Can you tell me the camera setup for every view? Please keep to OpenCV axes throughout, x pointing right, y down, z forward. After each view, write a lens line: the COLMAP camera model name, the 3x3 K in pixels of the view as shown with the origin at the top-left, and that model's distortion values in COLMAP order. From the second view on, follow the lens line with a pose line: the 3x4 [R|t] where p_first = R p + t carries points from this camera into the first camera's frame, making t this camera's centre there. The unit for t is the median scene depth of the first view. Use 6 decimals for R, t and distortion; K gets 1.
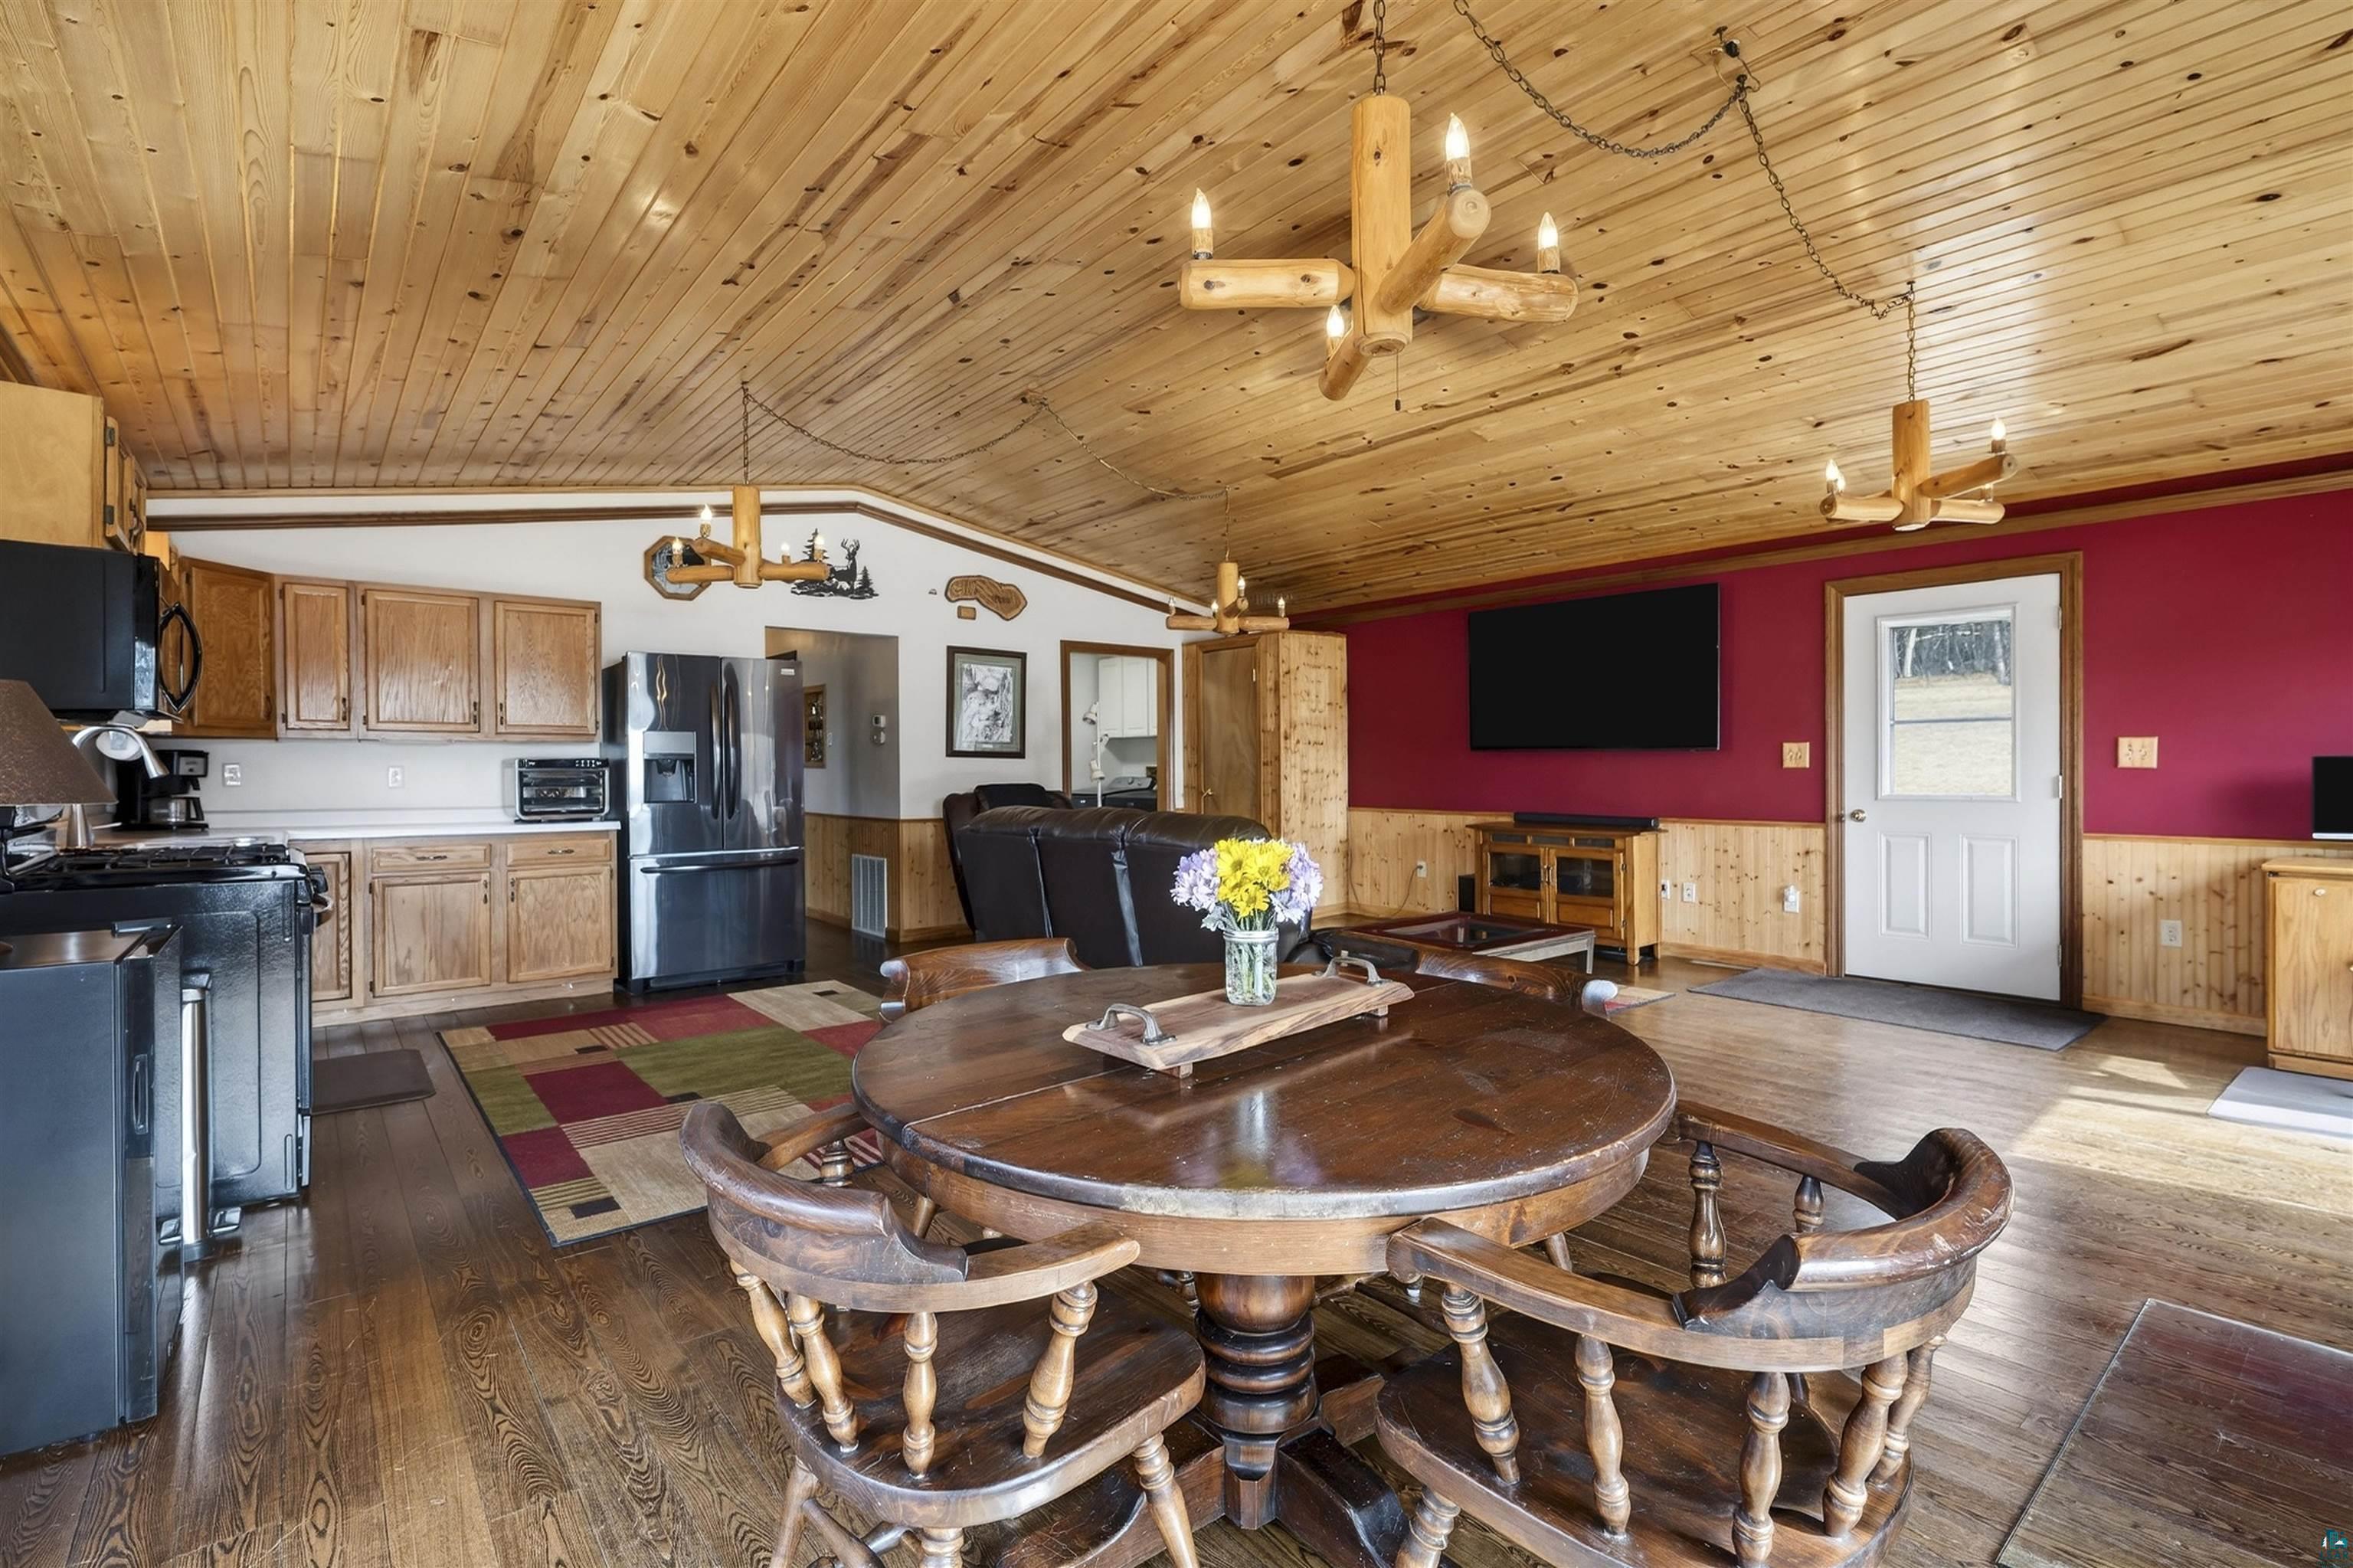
lens RADIAL K [[1061.3, 0, 1167.2], [0, 1061.3, 771.8], [0, 0, 1]] dist [-0.011995, 0.001502]
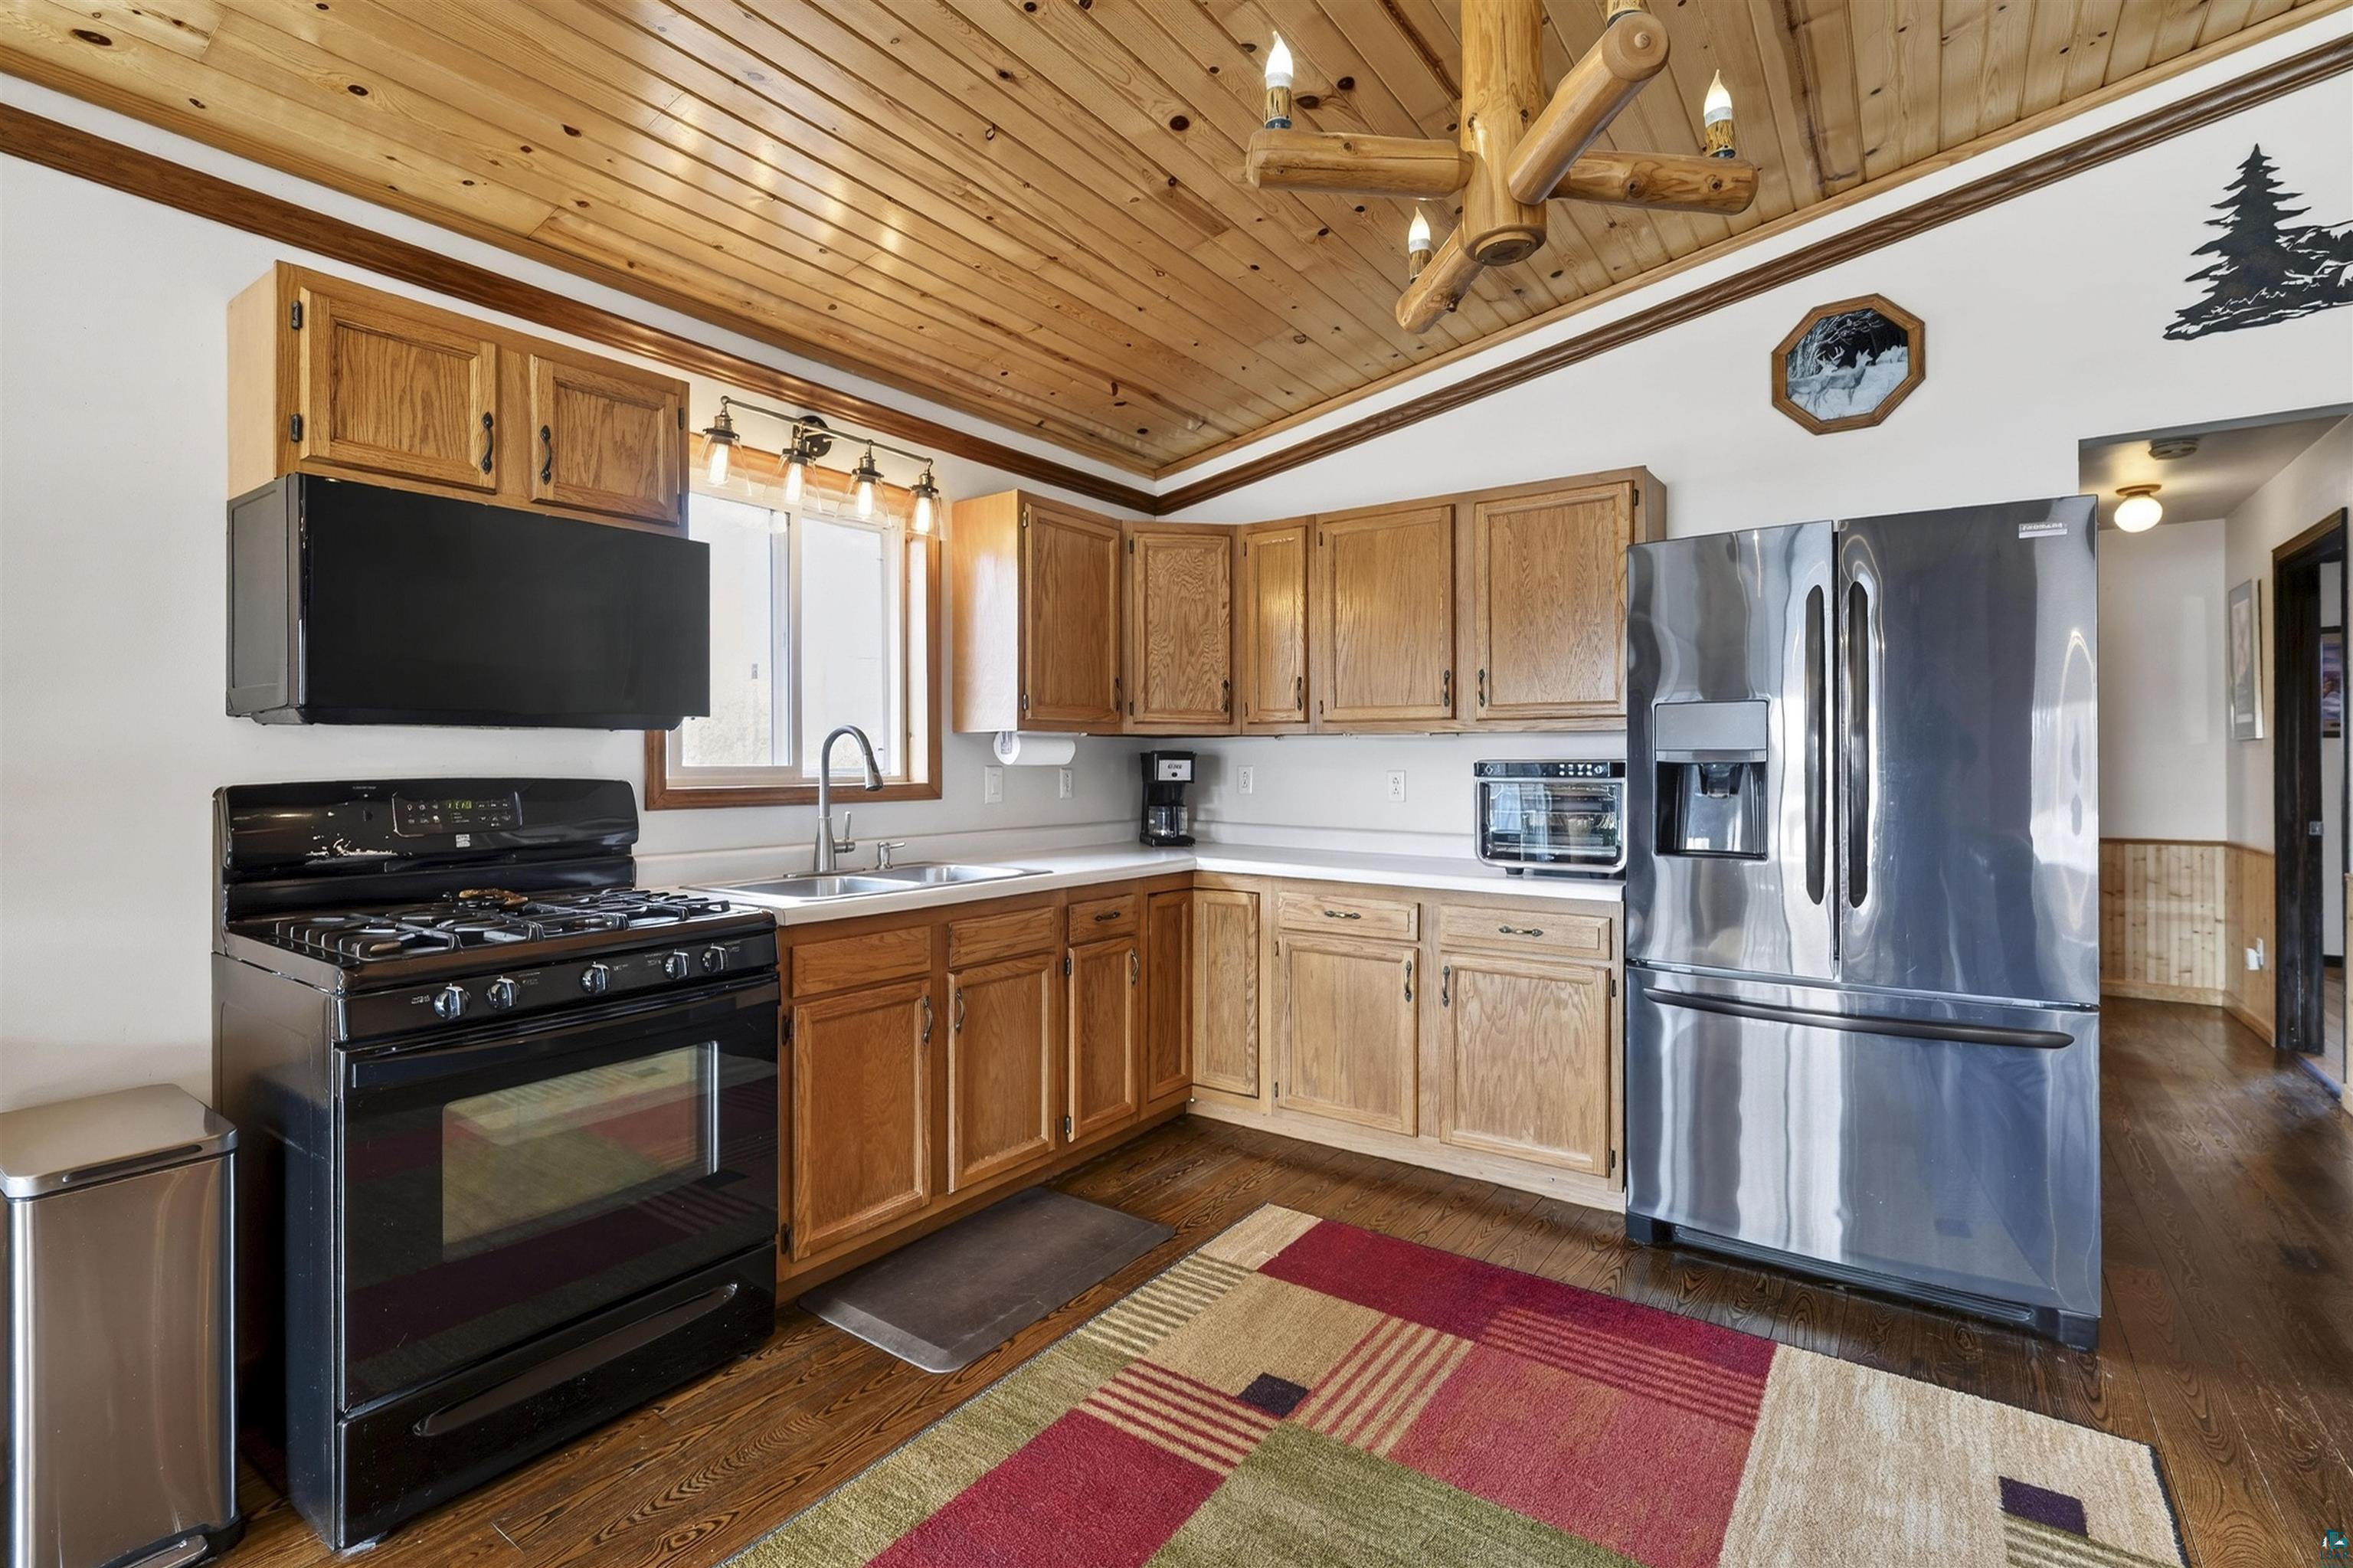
lens RADIAL K [[1061.3, 0, 1164.7], [0, 1061.3, 765.9], [0, 0, 1]] dist [-0.011995, 0.001502]
pose [[0.260996, 0.009541, -0.965293, -0.070684], [-0.005404, 0.999950, 0.008422, -0.010905], [0.965325, 0.003019, 0.261035, 0.524909]]
